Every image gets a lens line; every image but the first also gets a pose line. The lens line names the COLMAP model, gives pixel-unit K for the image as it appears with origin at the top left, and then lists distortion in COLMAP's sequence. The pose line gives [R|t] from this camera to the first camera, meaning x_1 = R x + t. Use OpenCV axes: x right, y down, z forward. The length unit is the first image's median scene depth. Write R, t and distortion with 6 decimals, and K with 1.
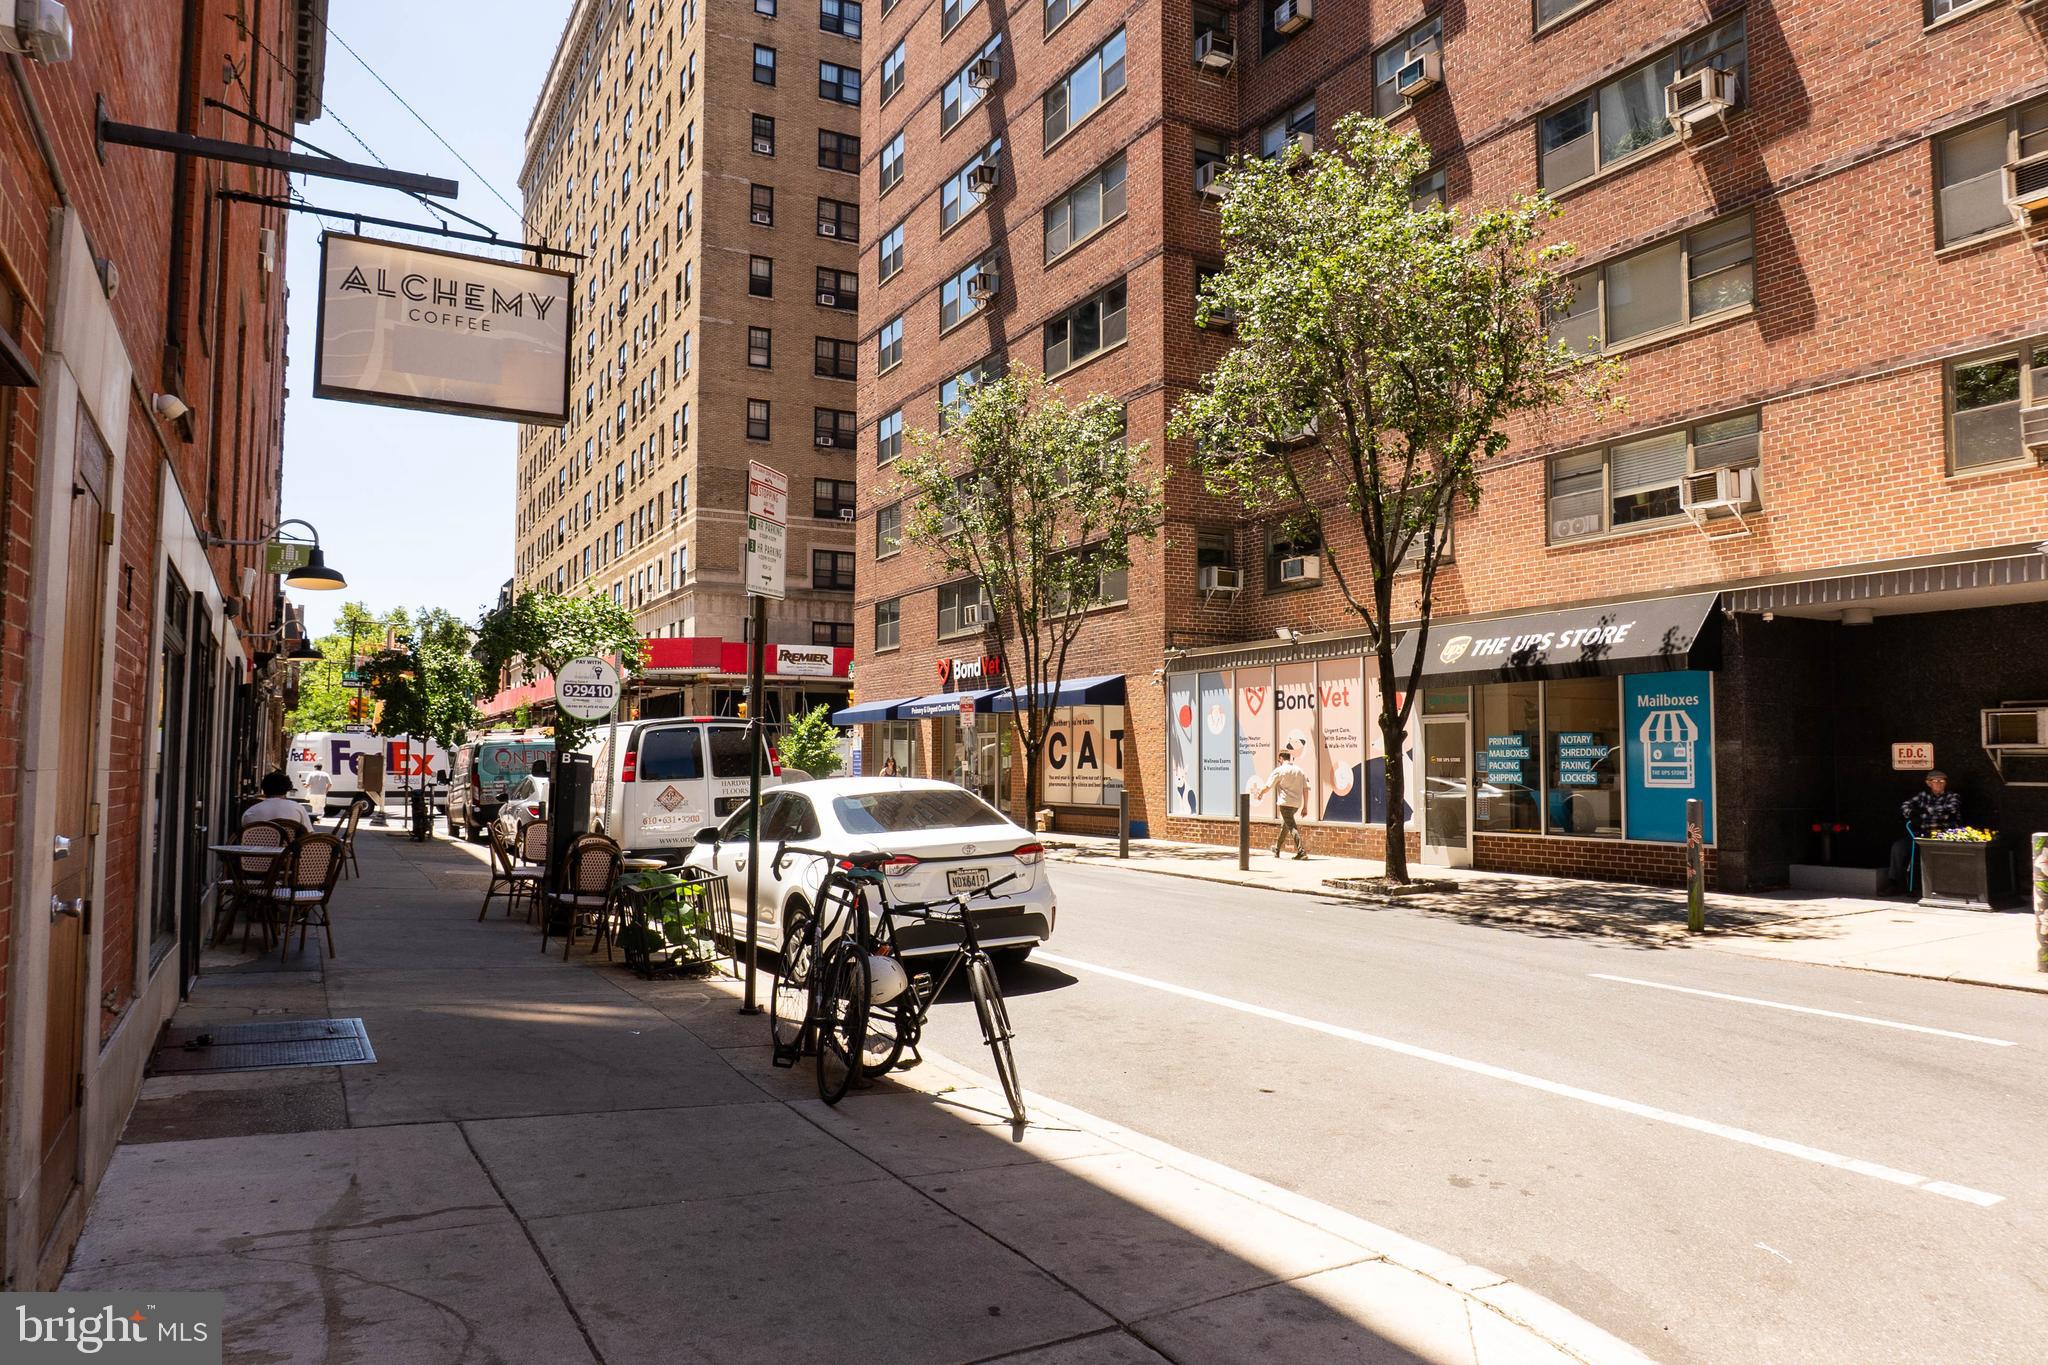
lens RADIAL K [[1579.0, 0, 1031.7], [0, 1579.0, 648.0], [0, 0, 1]] dist [-0.030150, -0.006392]
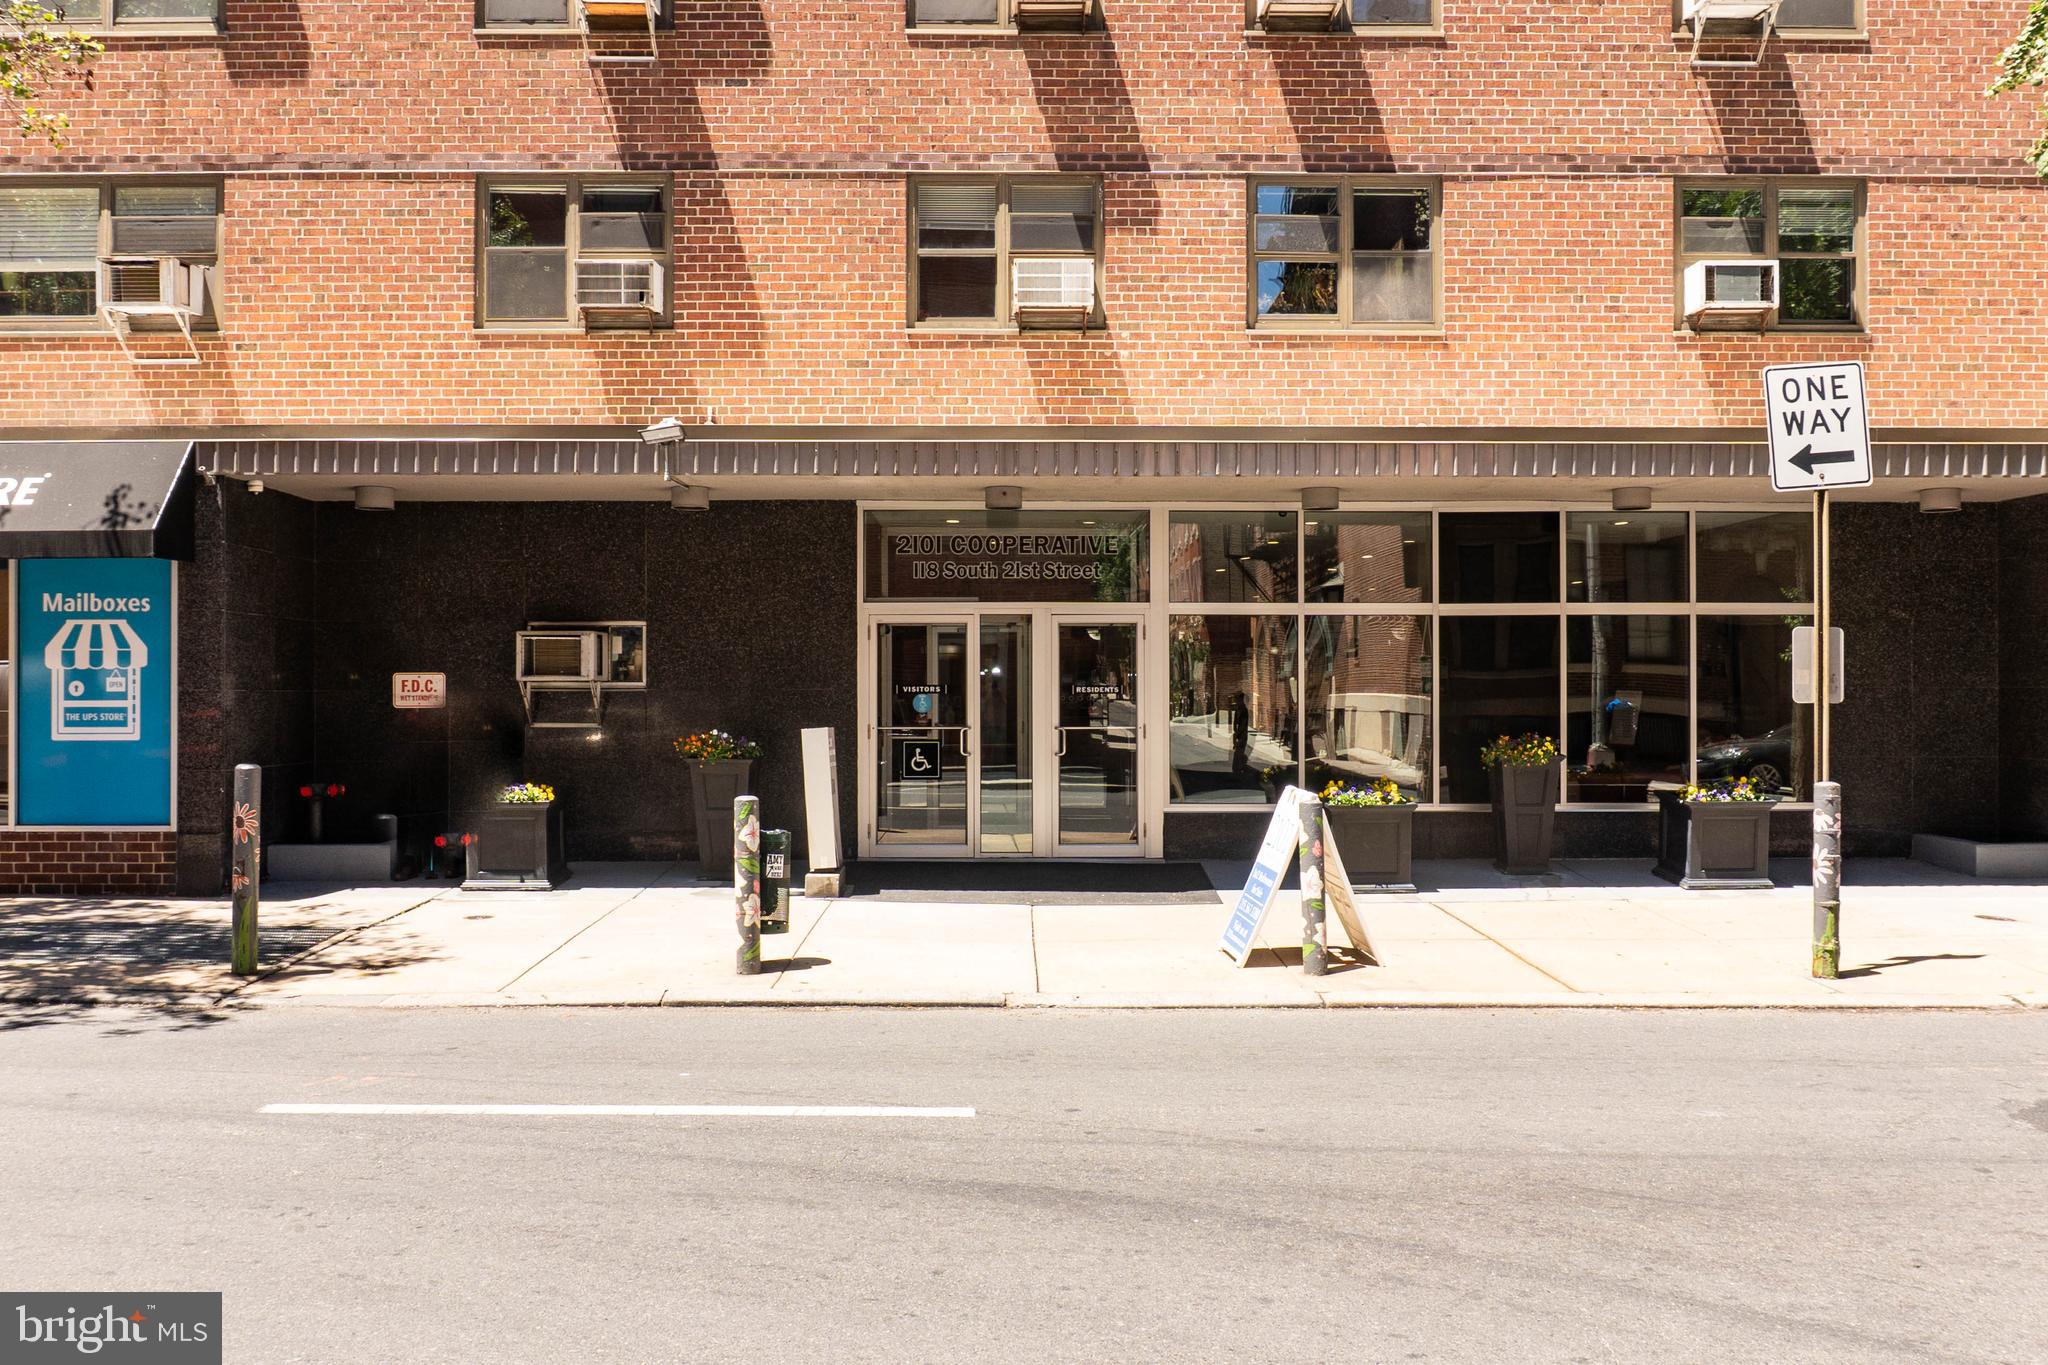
lens RADIAL K [[1694.9, 0, 1027.6], [0, 1694.9, 671.6], [0, 0, 1]] dist [-0.005117, -0.015179]
pose [[0.460564, 0.003257, 0.887621, -0.027894], [-0.065434, 0.997397, 0.030291, 0.016002], [-0.885212, -0.072031, 0.459578, 0.358616]]
